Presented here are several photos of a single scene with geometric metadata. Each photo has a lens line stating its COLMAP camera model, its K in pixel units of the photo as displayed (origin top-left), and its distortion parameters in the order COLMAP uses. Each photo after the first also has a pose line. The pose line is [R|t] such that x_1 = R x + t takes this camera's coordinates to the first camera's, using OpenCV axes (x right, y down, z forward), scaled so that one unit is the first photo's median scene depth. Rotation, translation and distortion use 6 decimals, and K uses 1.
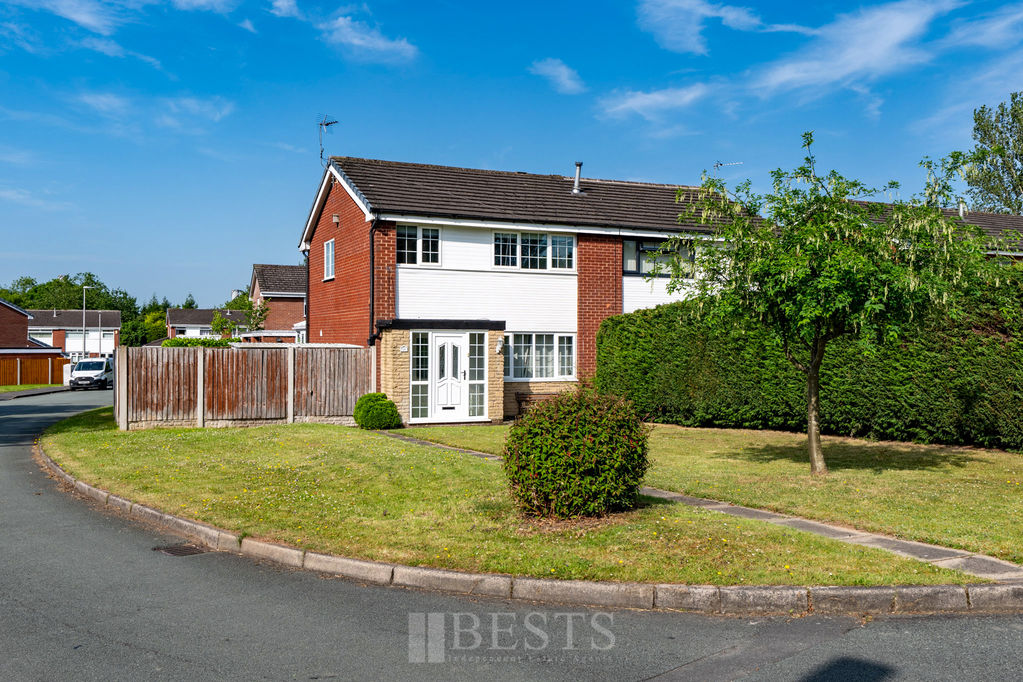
lens RADIAL K [[579.0, 0, 511.5], [0, 579.0, 341.0], [0, 0, 1]] dist [-0.000984, -0.001069]
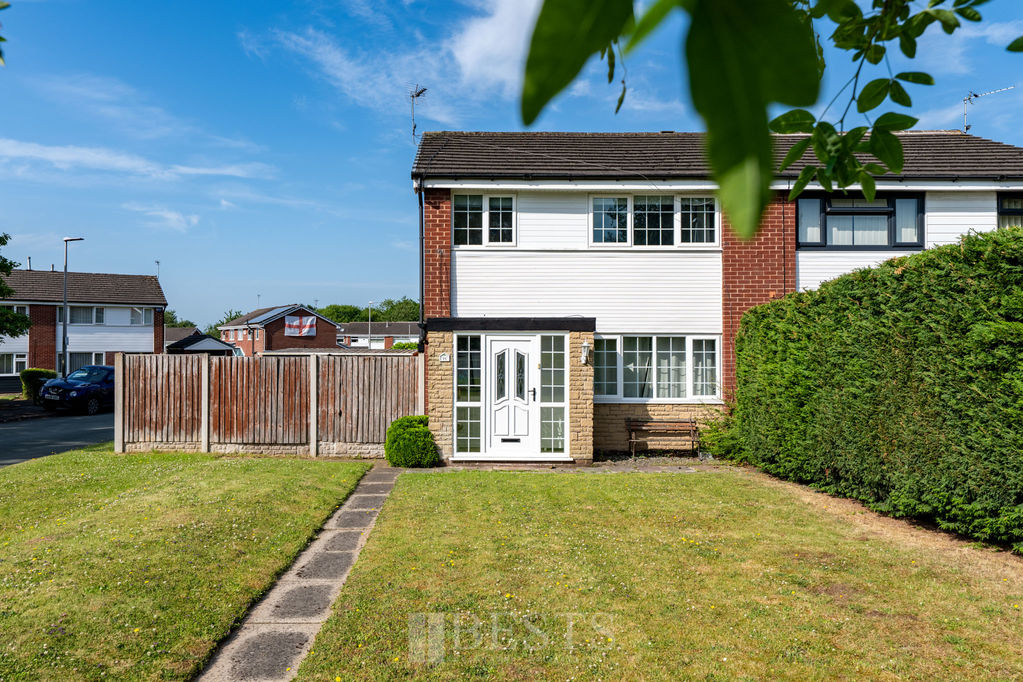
lens RADIAL K [[579.0, 0, 511.5], [0, 579.0, 341.0], [0, 0, 1]] dist [-0.000984, -0.001069]
pose [[0.943031, -0.004145, -0.332679, 0.128652], [0.001687, 0.999969, -0.007679, -0.001614], [0.332700, 0.006680, 0.943009, 0.314328]]
